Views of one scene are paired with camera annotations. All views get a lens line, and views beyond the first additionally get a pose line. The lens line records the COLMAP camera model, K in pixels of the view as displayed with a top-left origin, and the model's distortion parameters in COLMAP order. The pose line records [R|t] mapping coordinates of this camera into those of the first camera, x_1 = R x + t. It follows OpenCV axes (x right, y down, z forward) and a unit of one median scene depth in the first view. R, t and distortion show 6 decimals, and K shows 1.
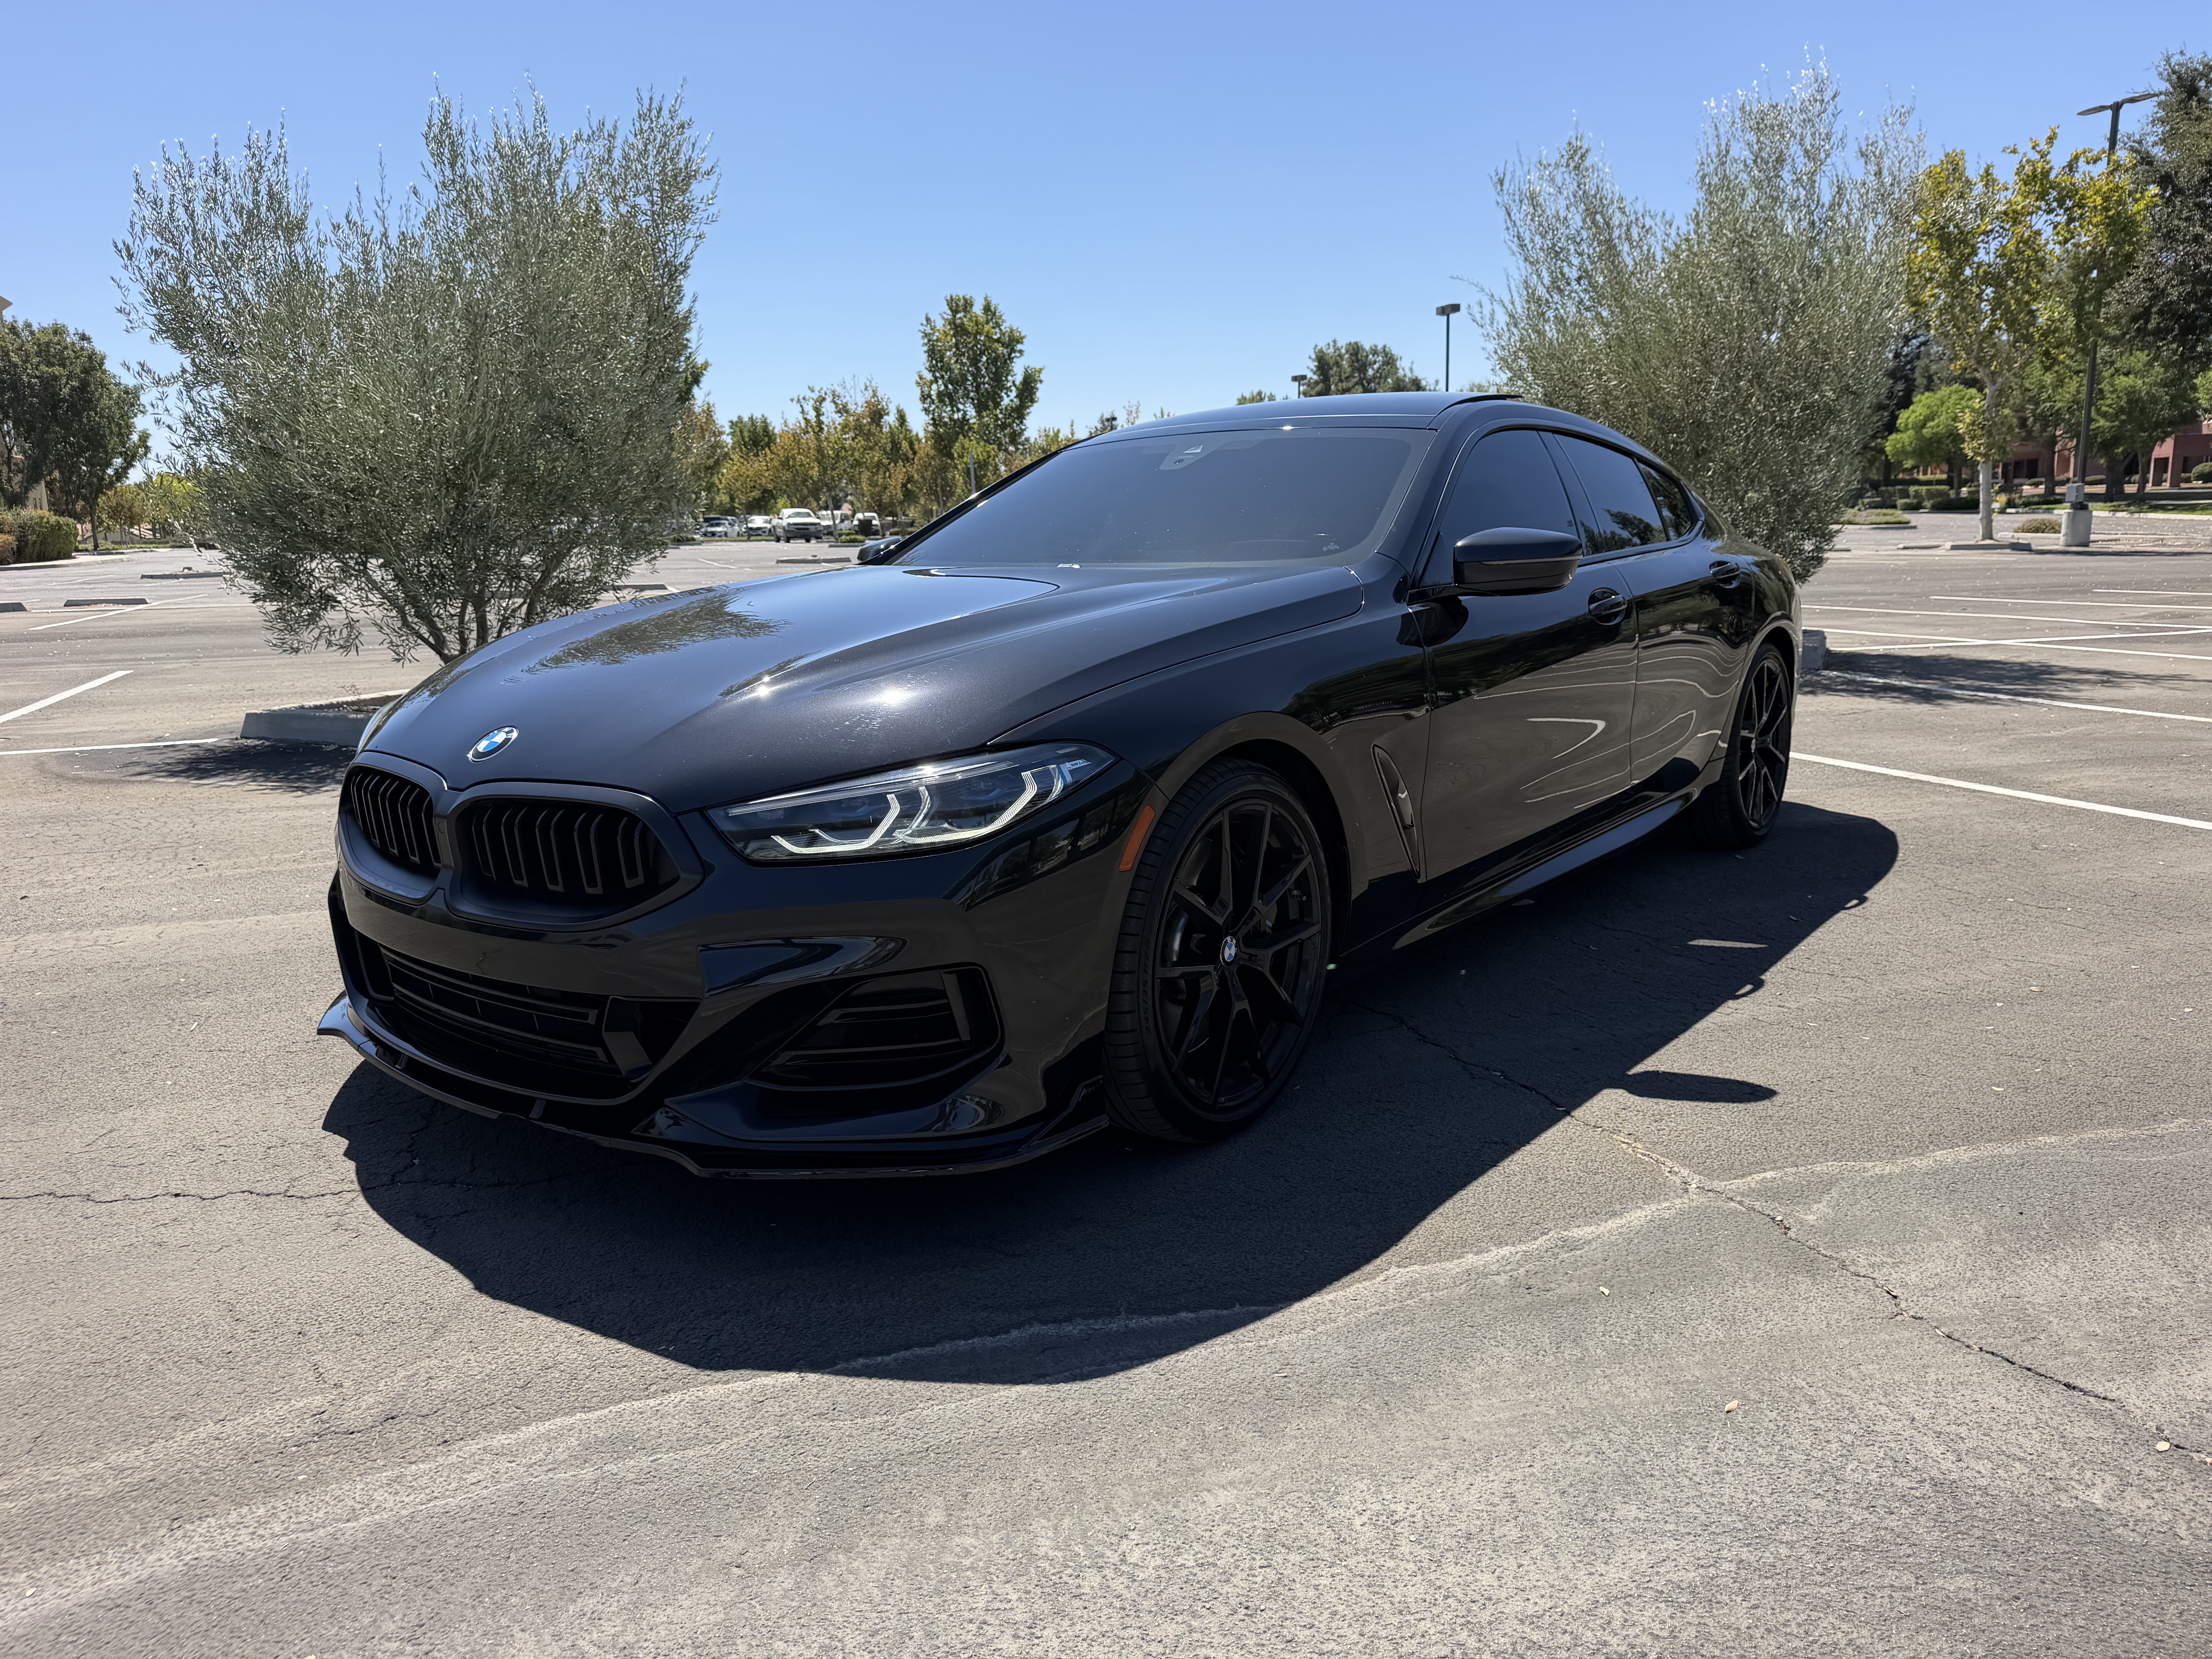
lens RADIAL K [[1568.4, 0, 1085.8], [0, 1568.4, 828.1], [0, 0, 1]] dist [0.001241, 0.001669]
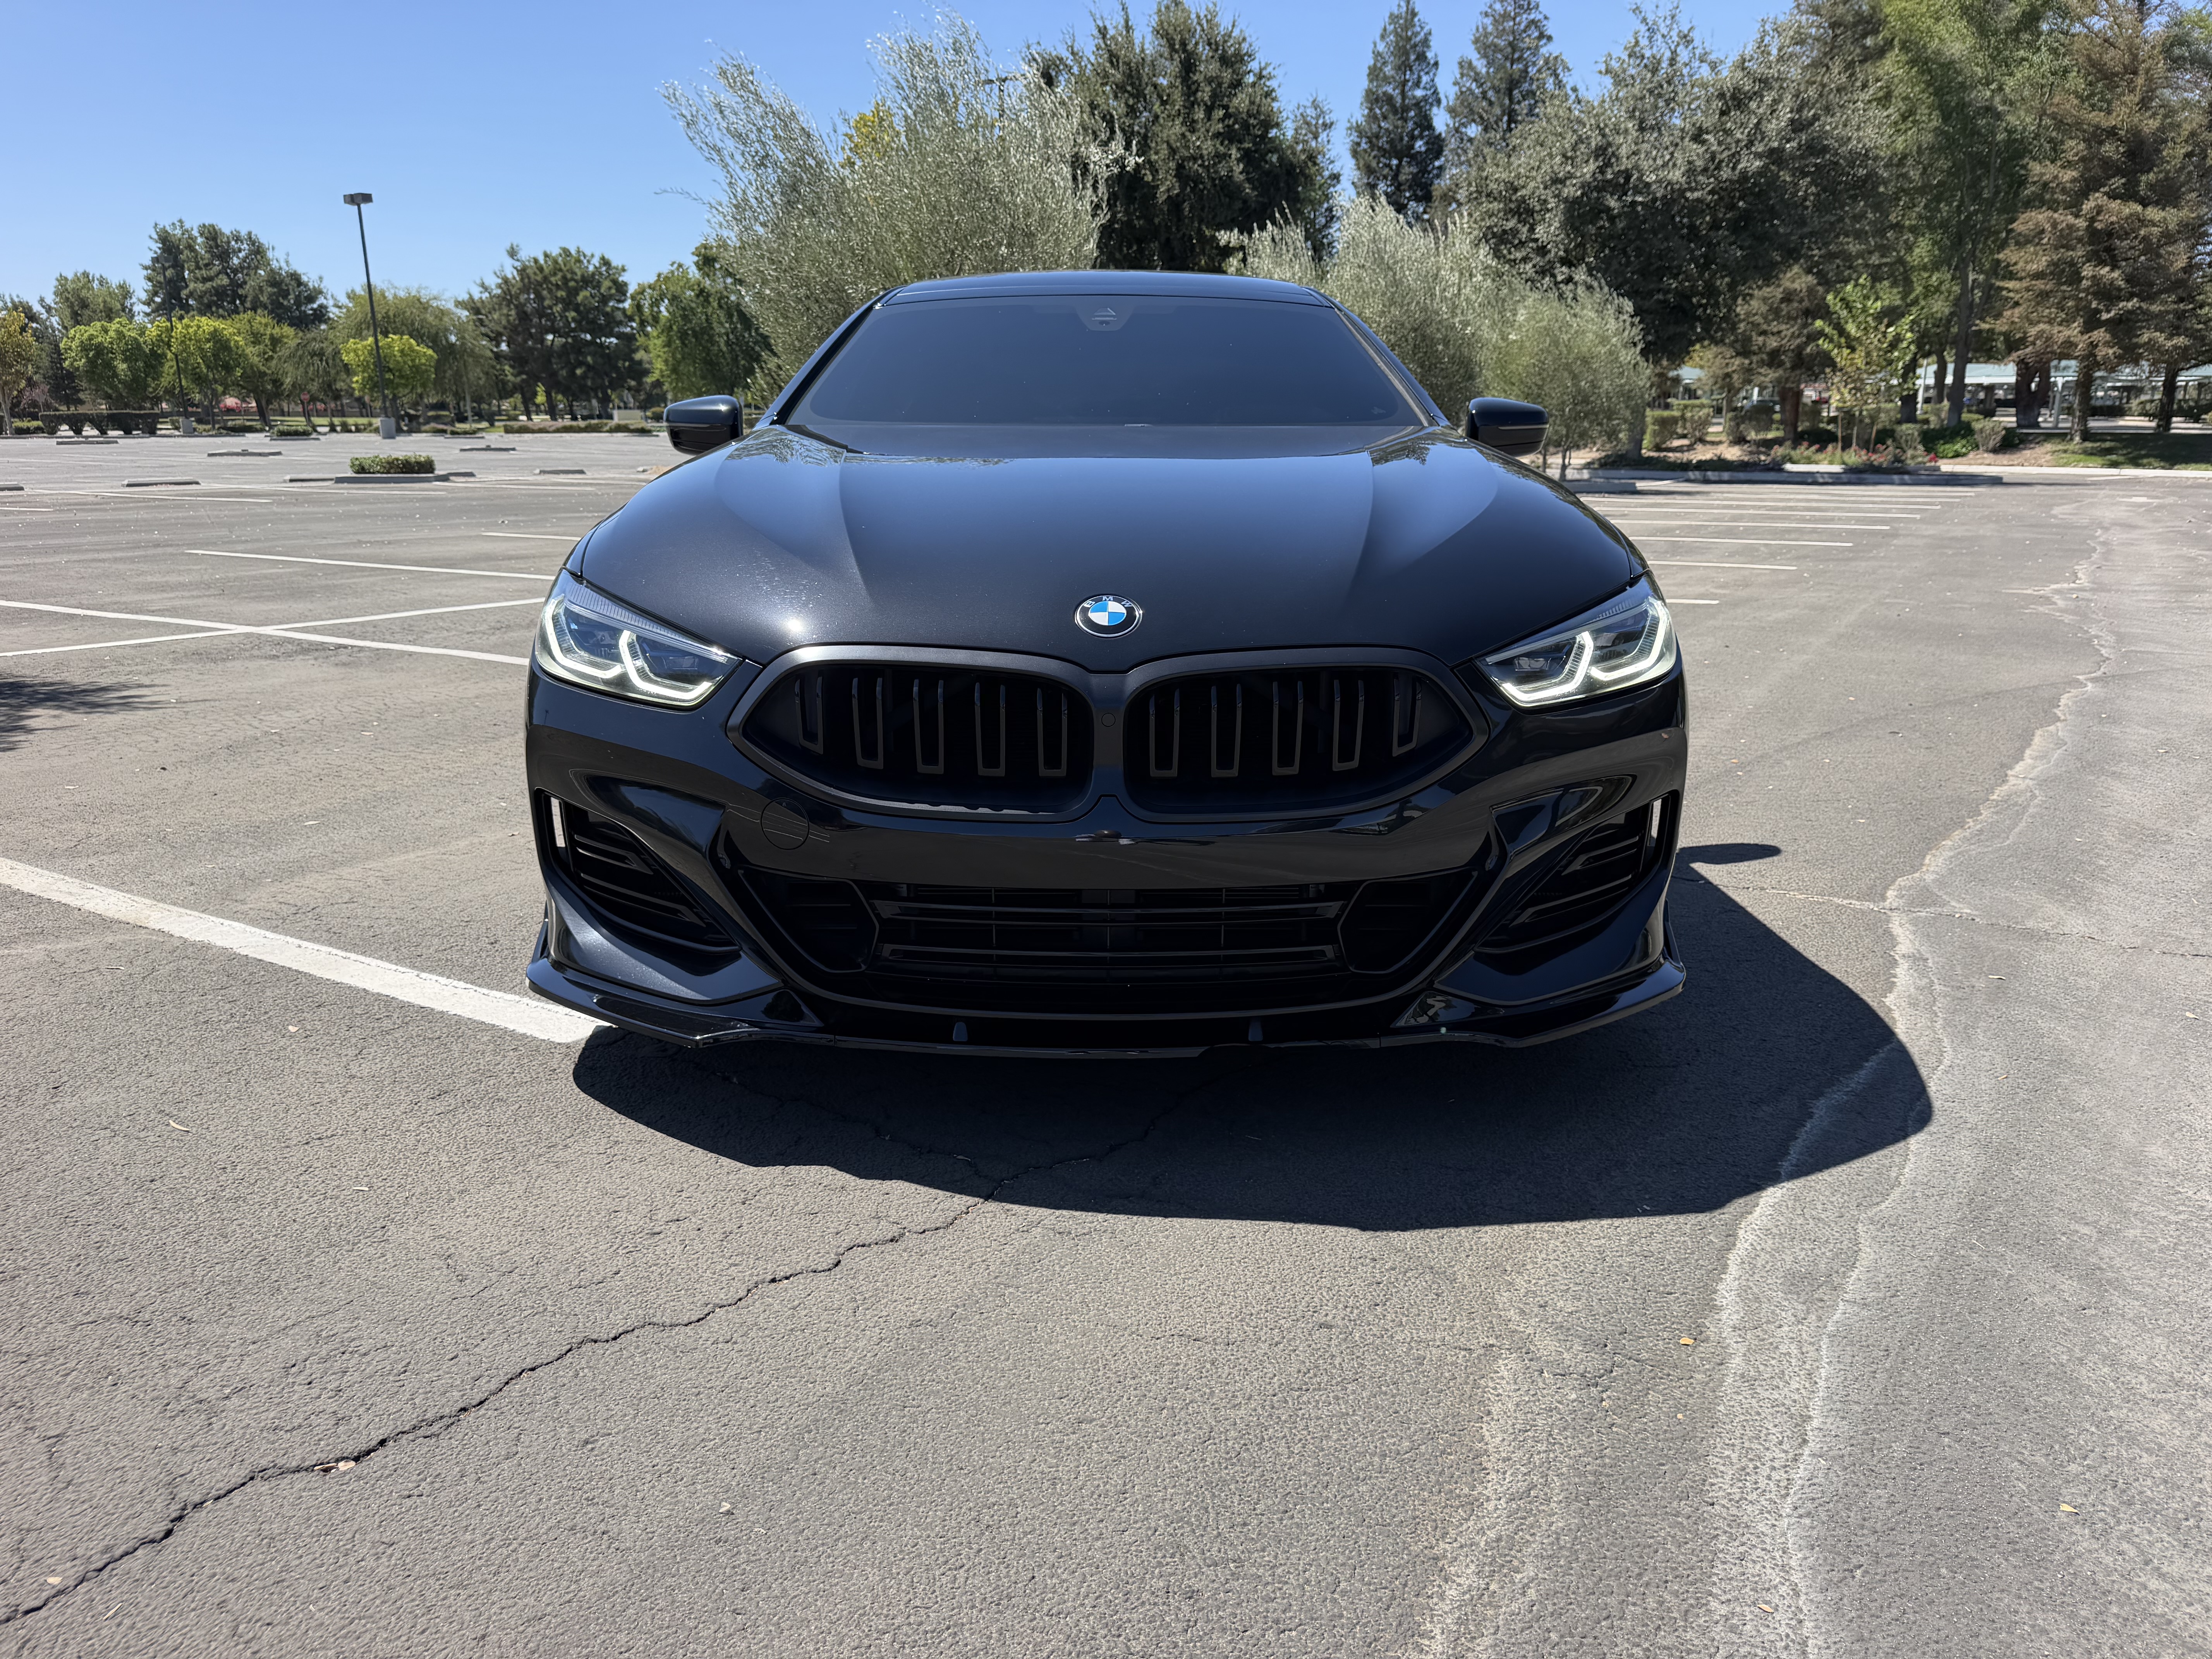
lens RADIAL K [[1547.5, 0, 1112.0], [0, 1547.5, 866.5], [0, 0, 1]] dist [0.002671, -0.021123]
pose [[0.785481, -0.146135, 0.601386, -1.068135], [0.099367, 0.988895, 0.110513, -0.014341], [-0.610857, -0.027048, 0.791279, 0.454072]]
